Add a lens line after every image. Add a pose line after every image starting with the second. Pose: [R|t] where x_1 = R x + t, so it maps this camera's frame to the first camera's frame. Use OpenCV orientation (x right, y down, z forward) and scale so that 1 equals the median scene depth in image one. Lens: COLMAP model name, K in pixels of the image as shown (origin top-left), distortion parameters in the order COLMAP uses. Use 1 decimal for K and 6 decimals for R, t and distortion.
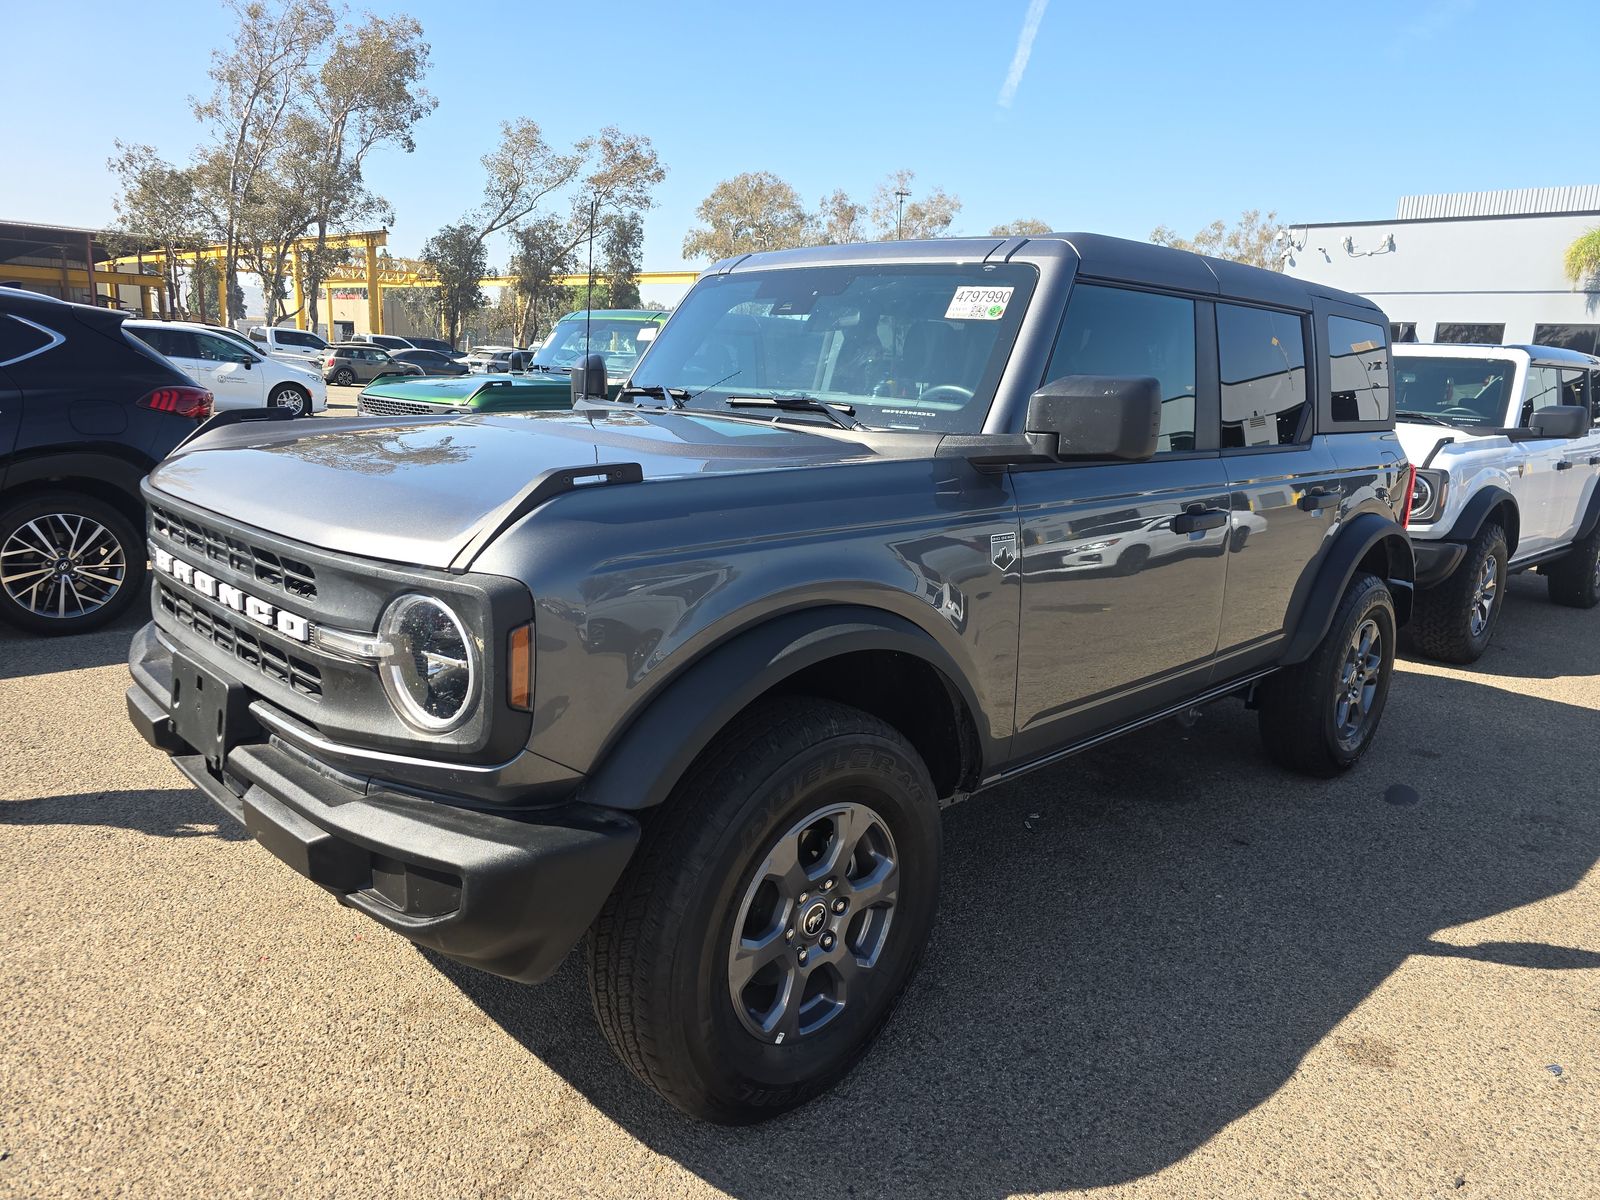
lens RADIAL K [[1061.4, 0, 800.0], [0, 1061.4, 600.0], [0, 0, 1]] dist [0.002588, 0.000844]
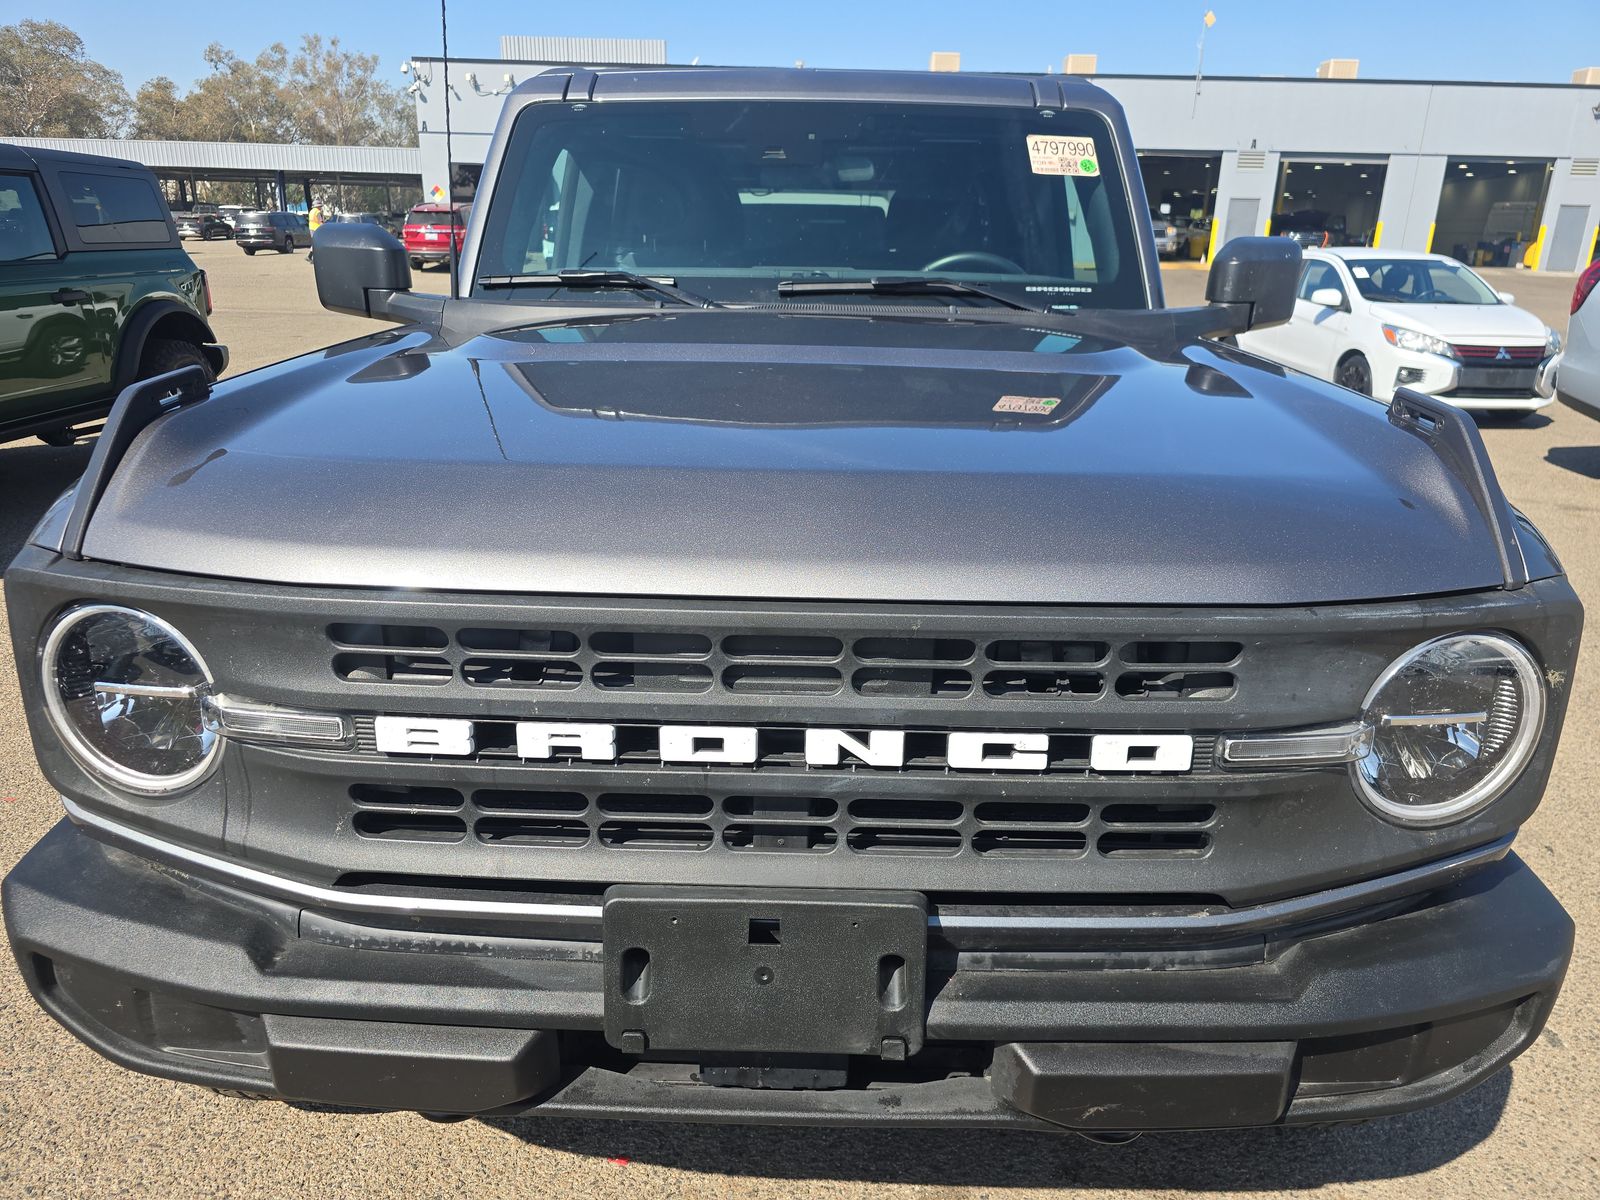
lens RADIAL K [[1061.4, 0, 800.0], [0, 1061.4, 600.0], [0, 0, 1]] dist [0.002588, 0.000844]
pose [[0.727905, -0.248527, 0.639053, -0.621335], [0.159015, 0.967778, 0.195244, -0.126153], [-0.666985, -0.040500, 0.743970, 0.461580]]
